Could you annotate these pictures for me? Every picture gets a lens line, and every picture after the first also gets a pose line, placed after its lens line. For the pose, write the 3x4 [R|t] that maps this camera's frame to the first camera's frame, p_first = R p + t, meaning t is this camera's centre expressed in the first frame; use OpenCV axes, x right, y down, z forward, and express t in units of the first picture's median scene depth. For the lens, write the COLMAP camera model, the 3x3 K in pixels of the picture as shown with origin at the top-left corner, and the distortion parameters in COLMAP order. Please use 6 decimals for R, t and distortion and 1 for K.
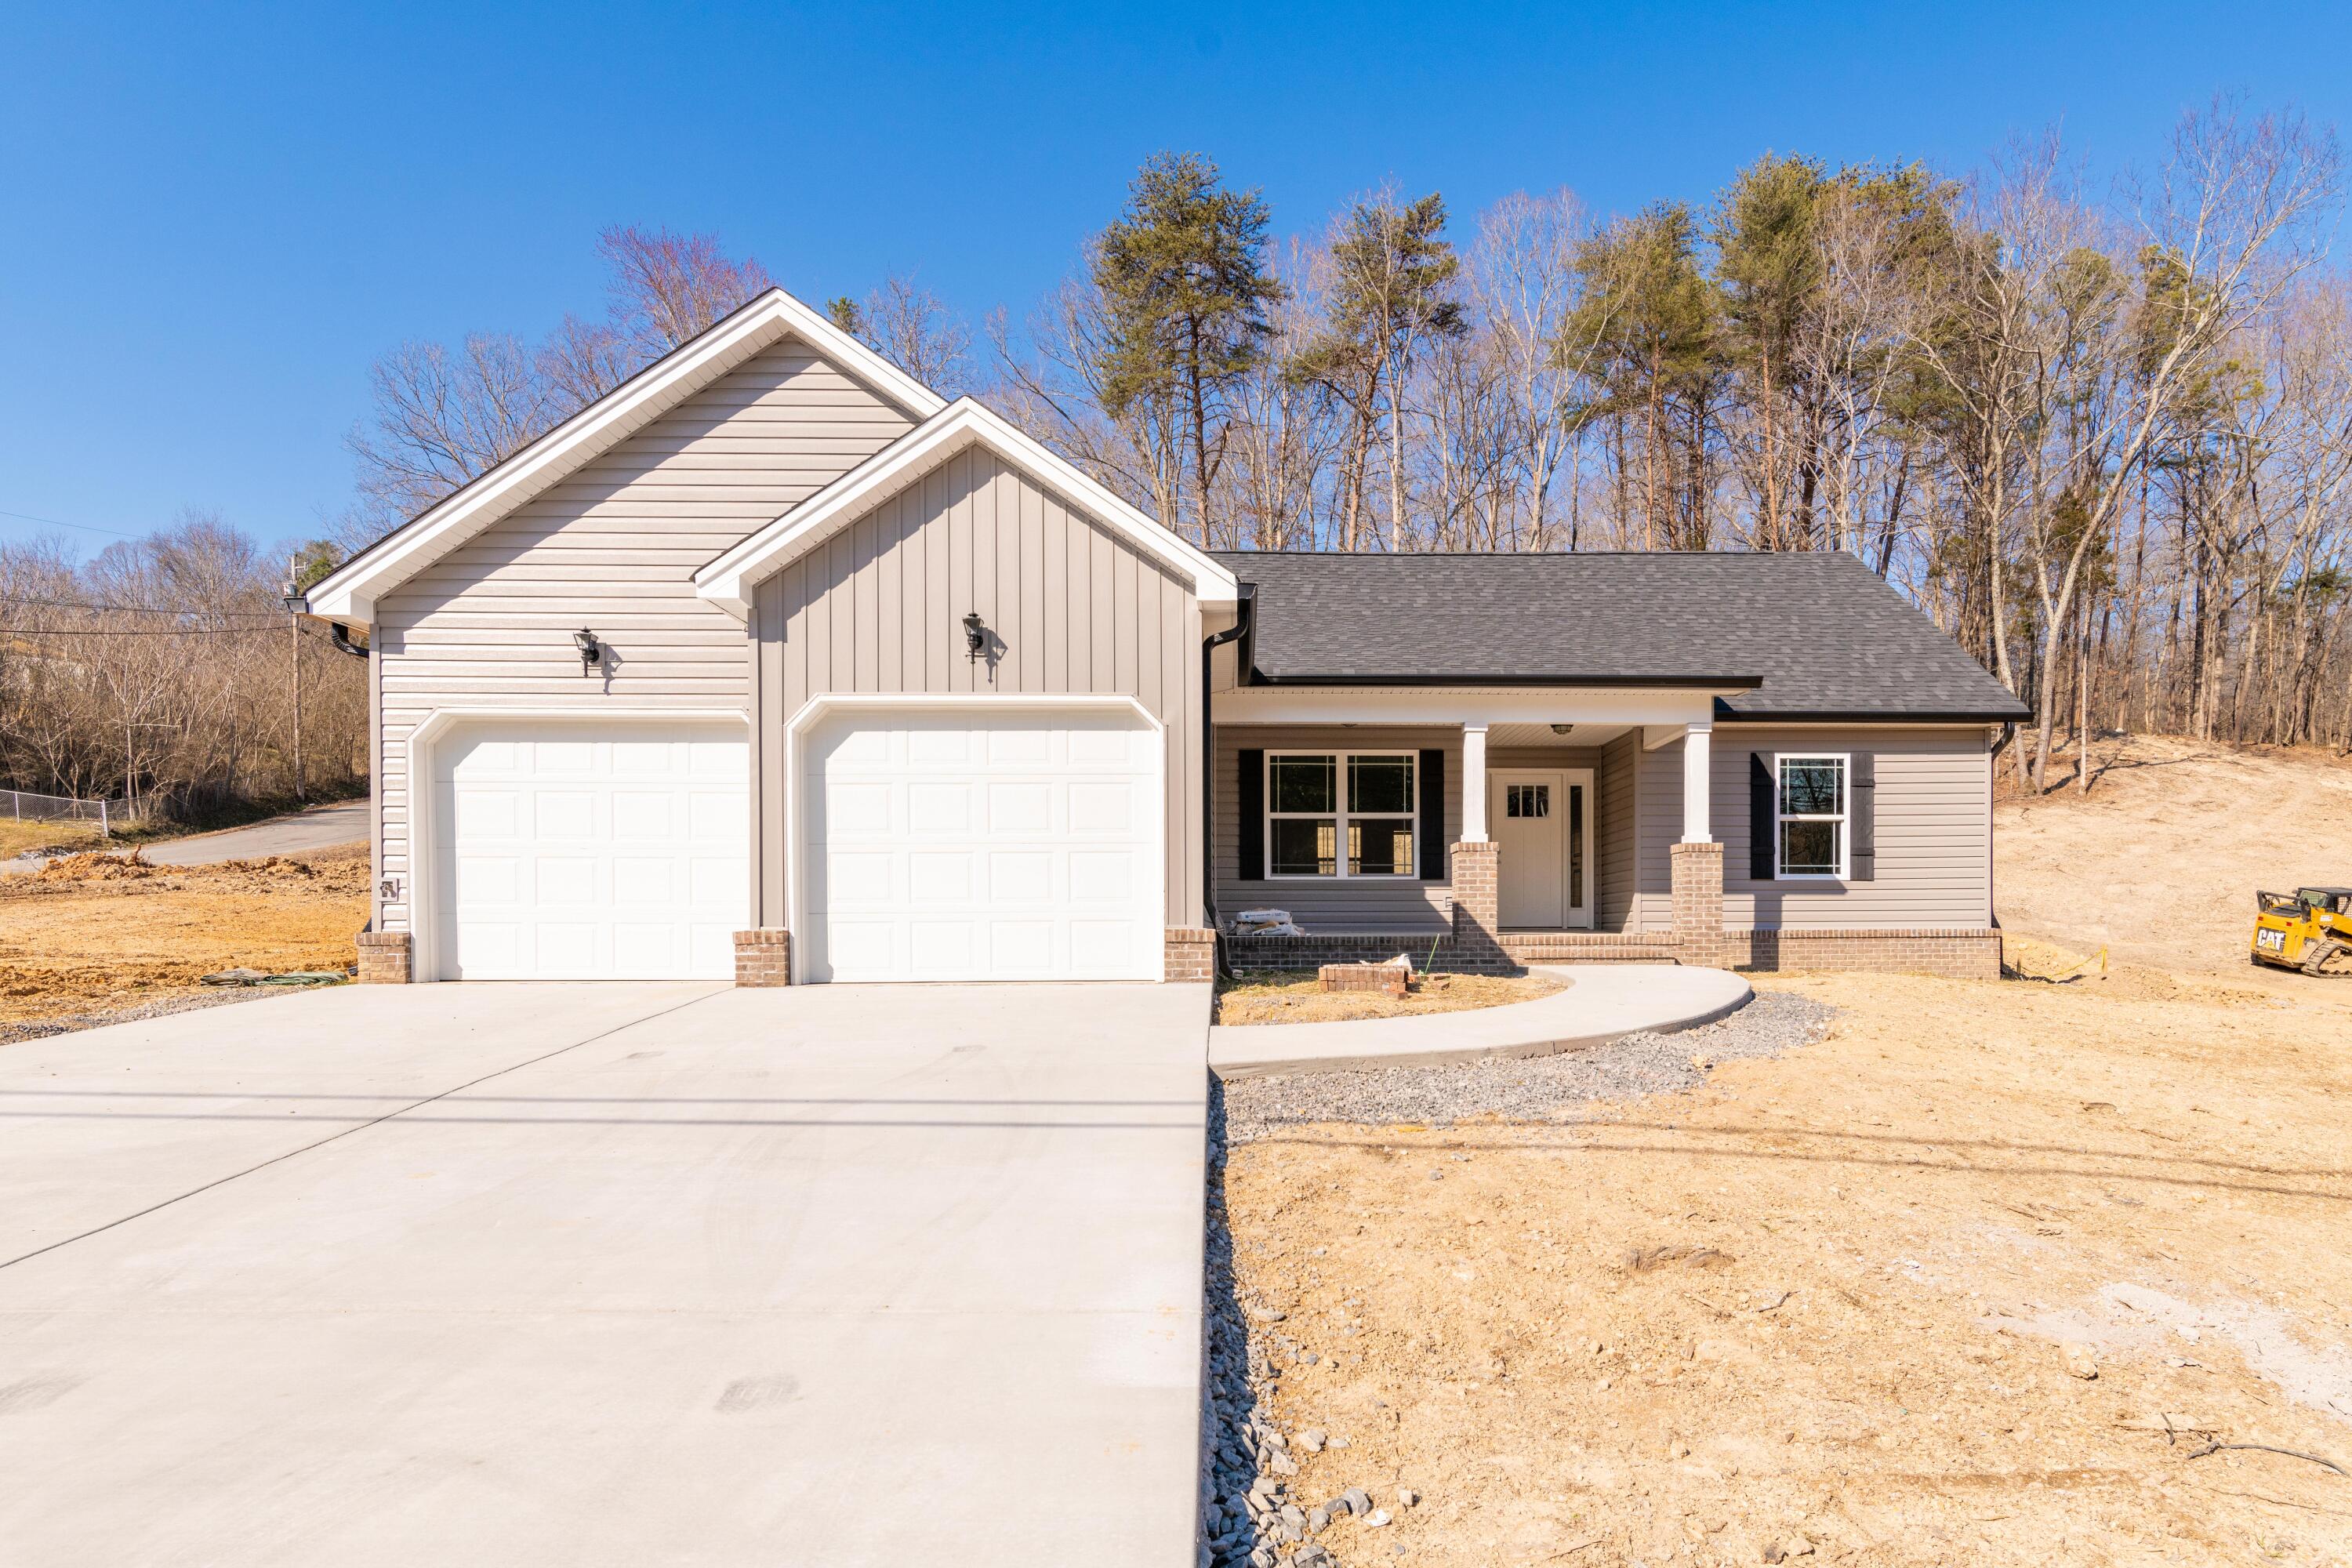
lens RADIAL K [[1307.3, 0, 1246.1], [0, 1307.3, 915.1], [0, 0, 1]] dist [-0.003264, -0.000320]
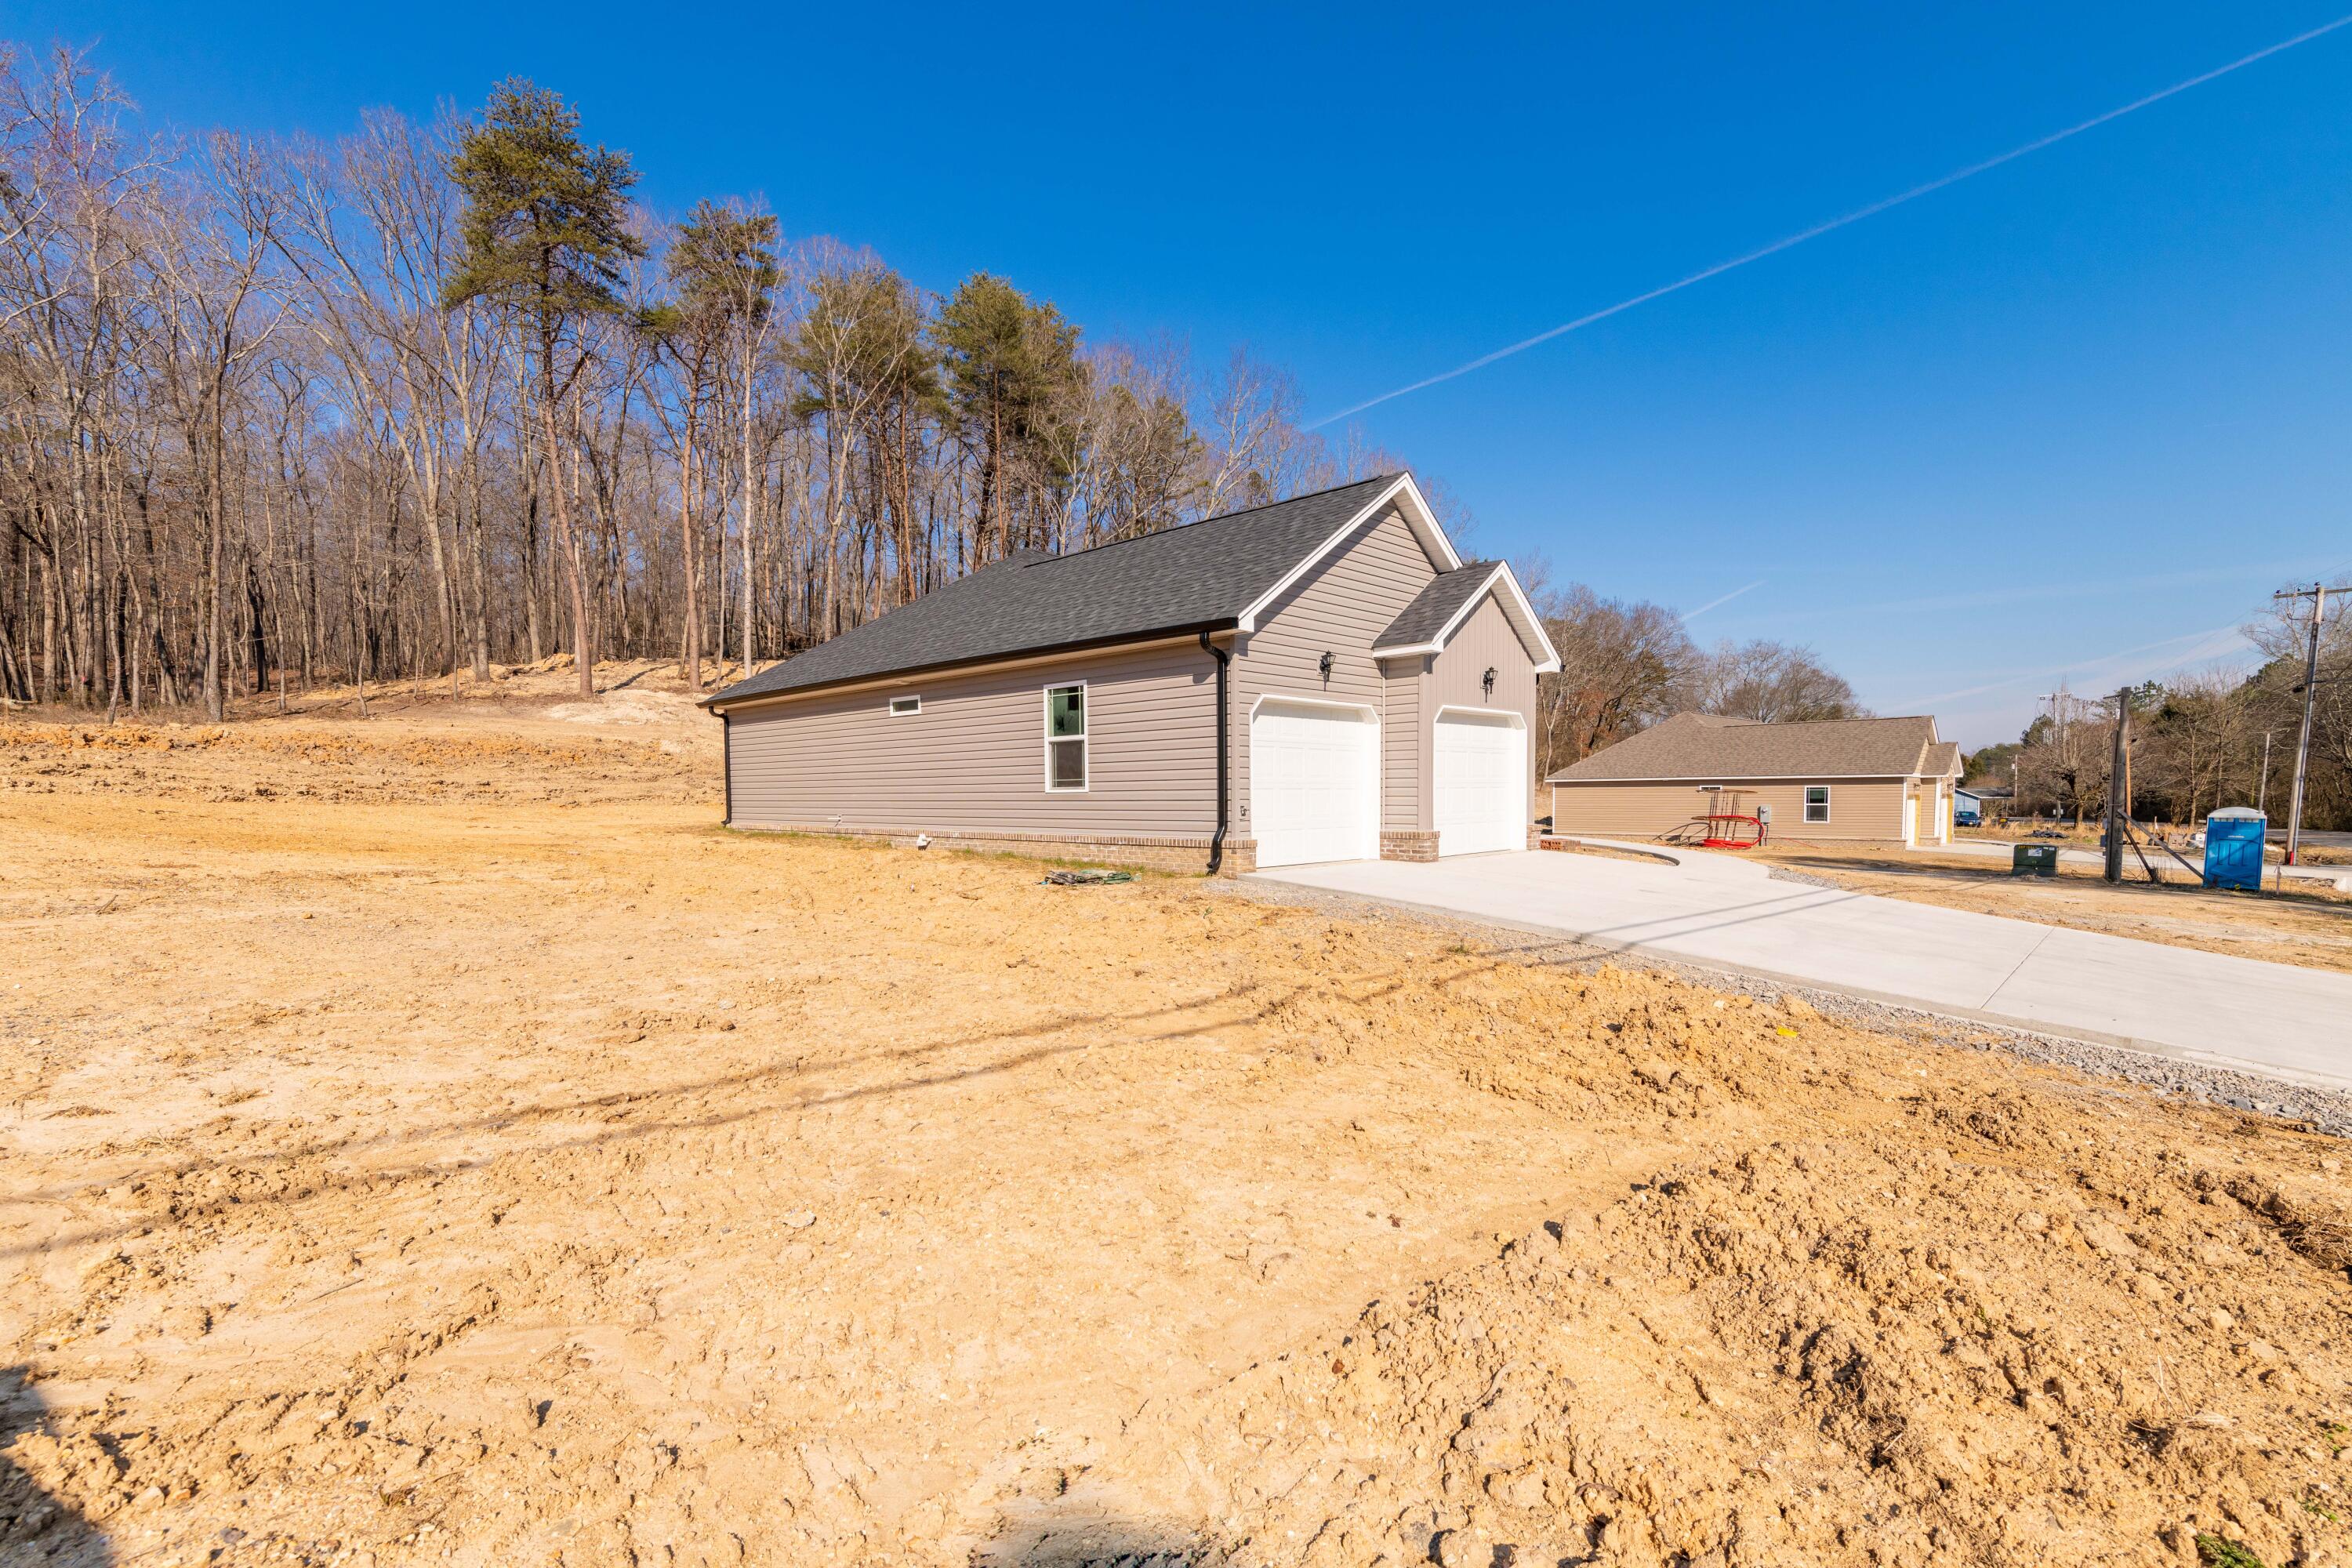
lens RADIAL K [[1031.3, 0, 1178.3], [0, 1031.3, 776.3], [0, 0, 1]] dist [0.019209, -0.007603]
pose [[0.705354, 0.008836, 0.708801, -0.279575], [0.002071, 0.999892, -0.014526, -0.007558], [-0.708853, 0.011714, 0.705259, 0.039907]]
